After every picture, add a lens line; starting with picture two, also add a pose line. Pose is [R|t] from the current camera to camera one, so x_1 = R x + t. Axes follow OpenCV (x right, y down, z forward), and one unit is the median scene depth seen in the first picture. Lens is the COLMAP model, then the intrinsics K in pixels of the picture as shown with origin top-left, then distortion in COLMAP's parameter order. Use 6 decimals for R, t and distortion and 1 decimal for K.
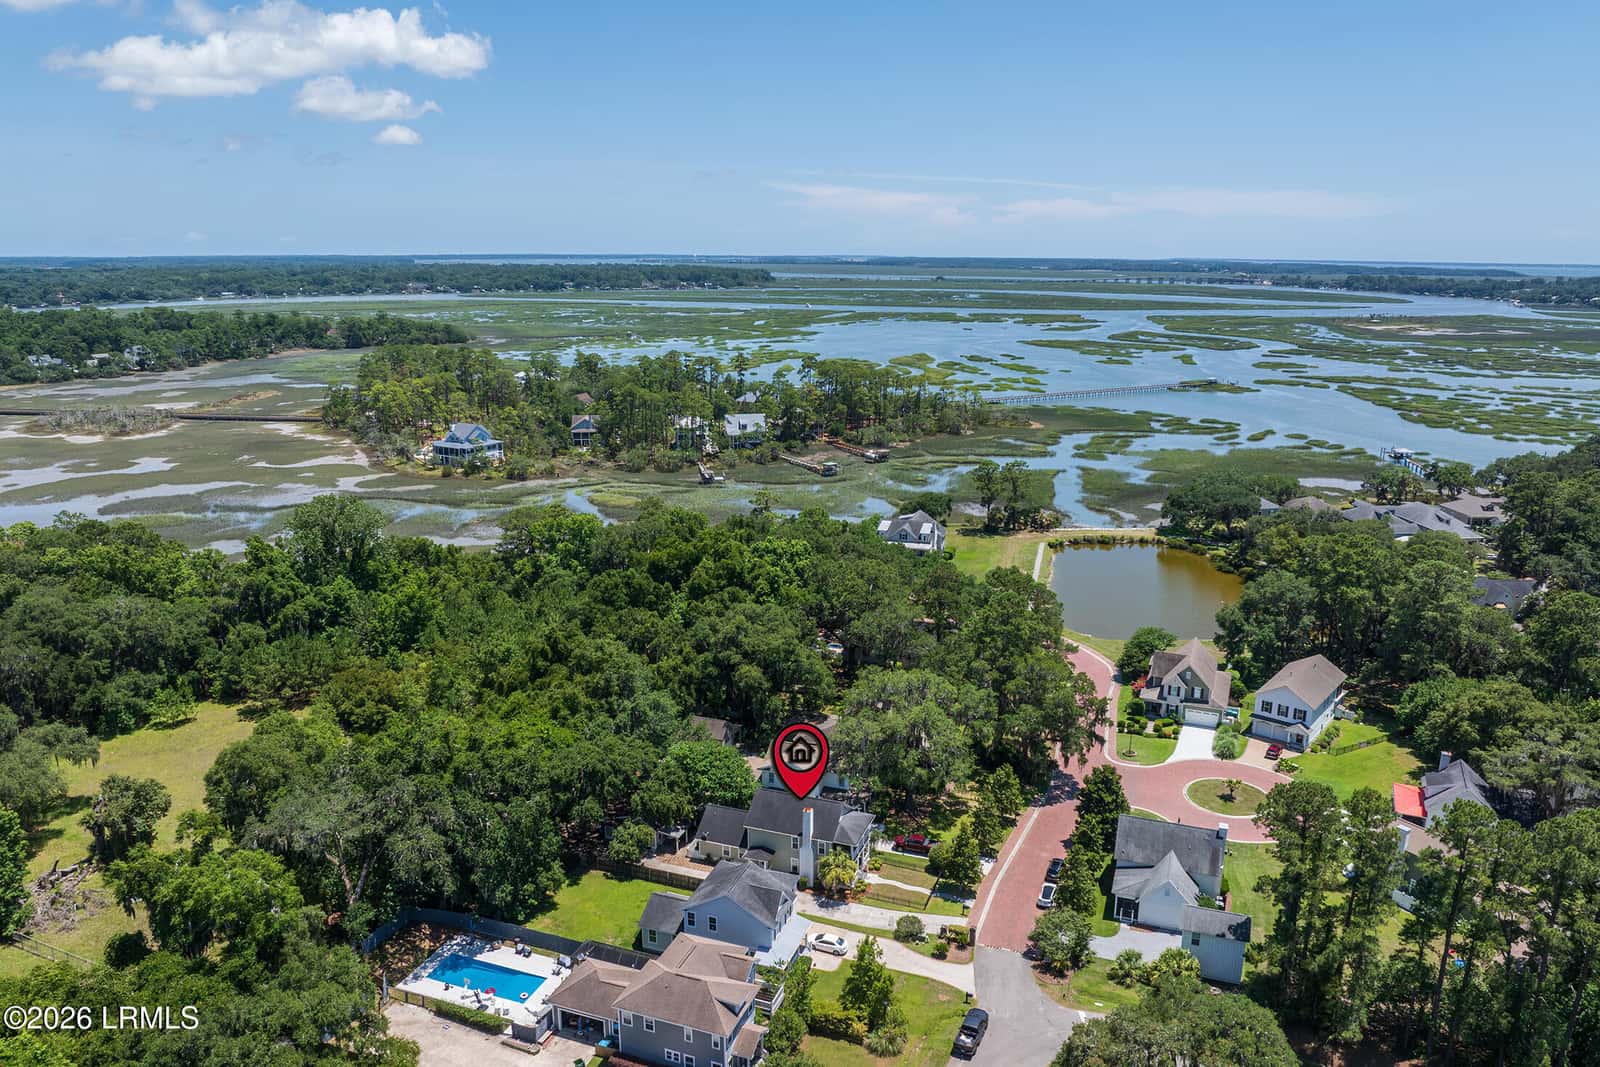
lens RADIAL K [[1123.9, 0, 806.3], [0, 1123.9, 541.5], [0, 0, 1]] dist [-0.034881, -0.003719]
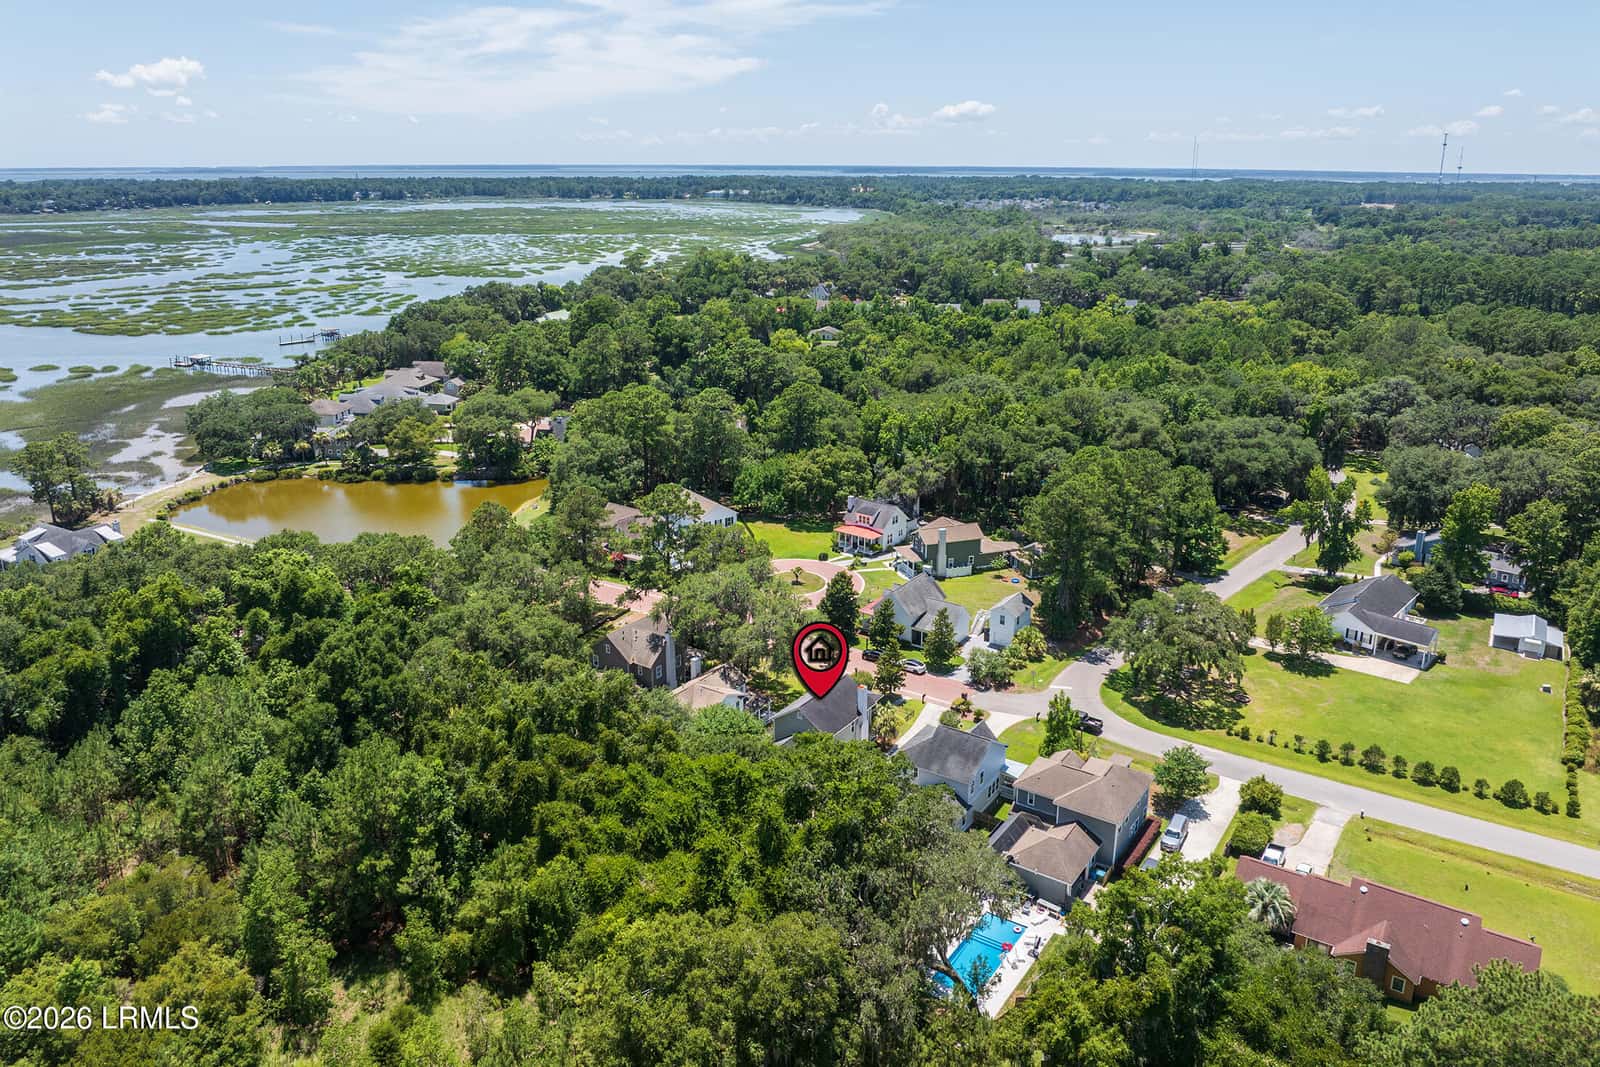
lens RADIAL K [[1121.9, 0, 808.0], [0, 1121.9, 470.5], [0, 0, 1]] dist [-0.033775, -0.008102]
pose [[0.241156, -0.262159, 0.934407, -0.293422], [0.240102, 0.949009, 0.204289, -0.057464], [-0.940316, 0.175087, 0.291804, 0.215987]]
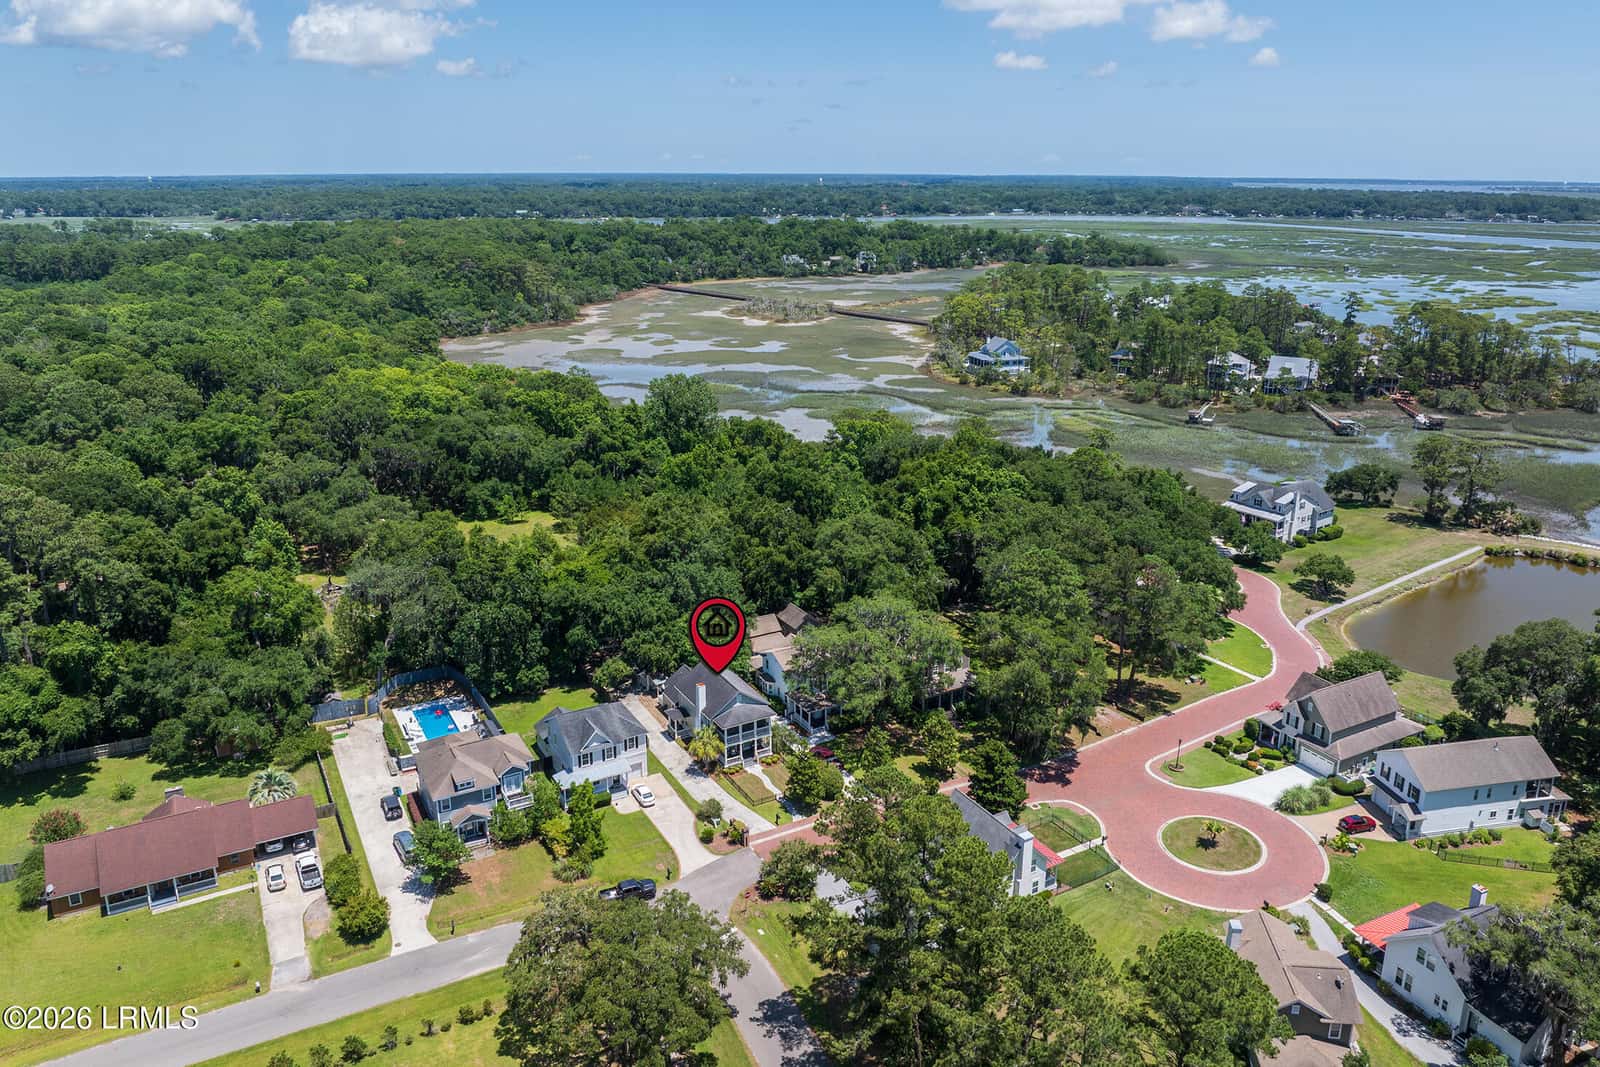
lens RADIAL K [[1121.9, 0, 808.0], [0, 1121.9, 470.5], [0, 0, 1]] dist [-0.033775, -0.008102]
pose [[0.767304, 0.163541, -0.620079, 0.227270], [-0.159664, 0.985206, 0.062267, -0.017474], [0.621089, 0.051227, 0.782064, 0.057257]]
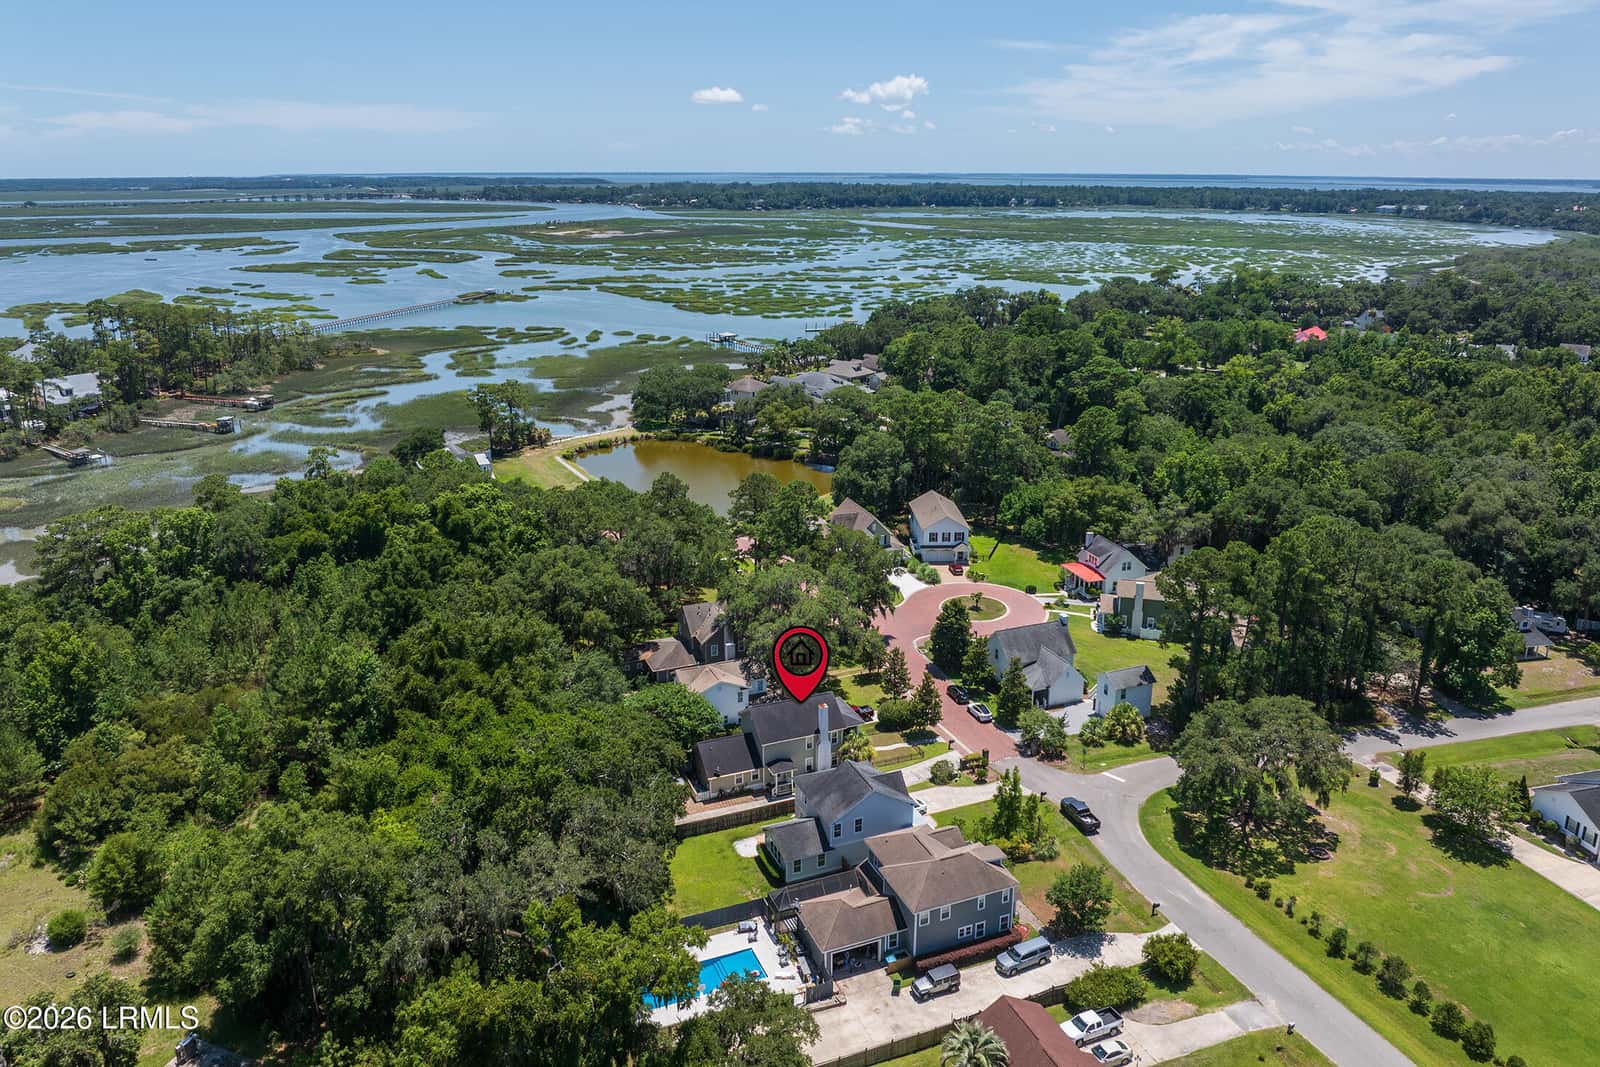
lens RADIAL K [[1121.9, 0, 808.0], [0, 1121.9, 470.5], [0, 0, 1]] dist [-0.033775, -0.008102]
pose [[0.734475, -0.180276, 0.654253, -0.200236], [0.171845, 0.982056, 0.077684, -0.018133], [-0.656518, 0.055373, 0.752275, 0.065939]]
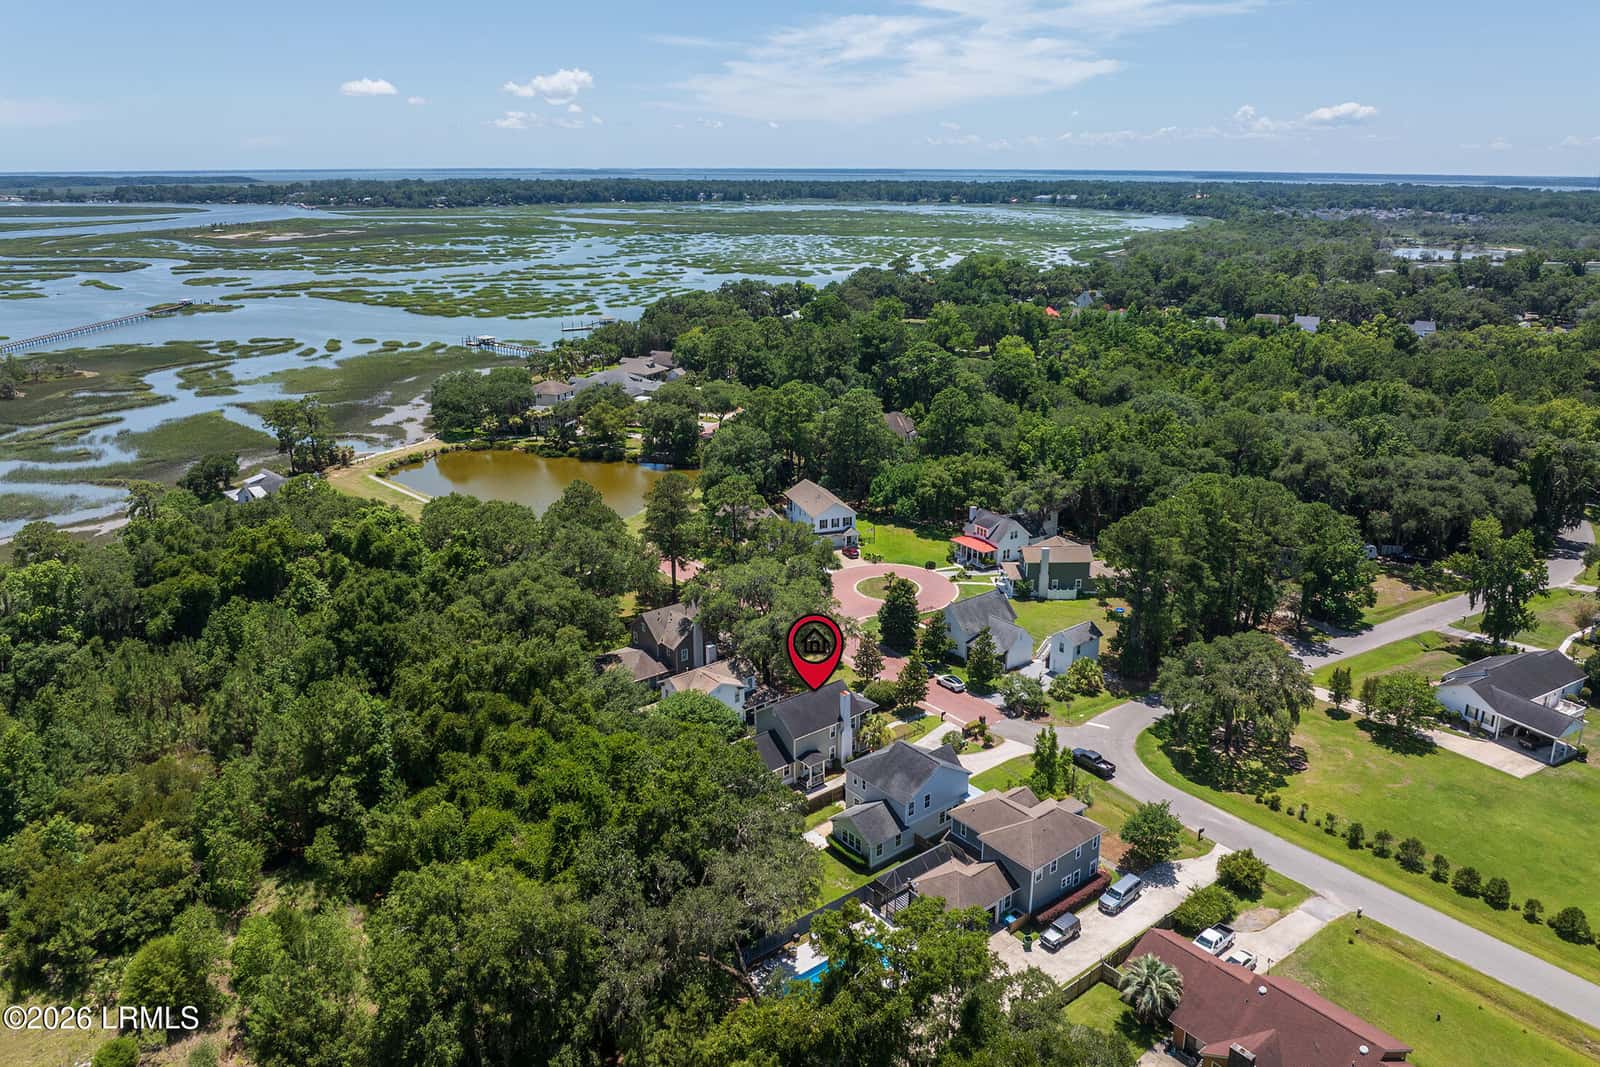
lens RADIAL K [[1121.9, 0, 808.0], [0, 1121.9, 470.5], [0, 0, 1]] dist [-0.033775, -0.008102]
pose [[0.515231, -0.229323, 0.825802, -0.258345], [0.214295, 0.967403, 0.134943, -0.034902], [-0.829828, 0.107438, 0.547578, 0.132094]]
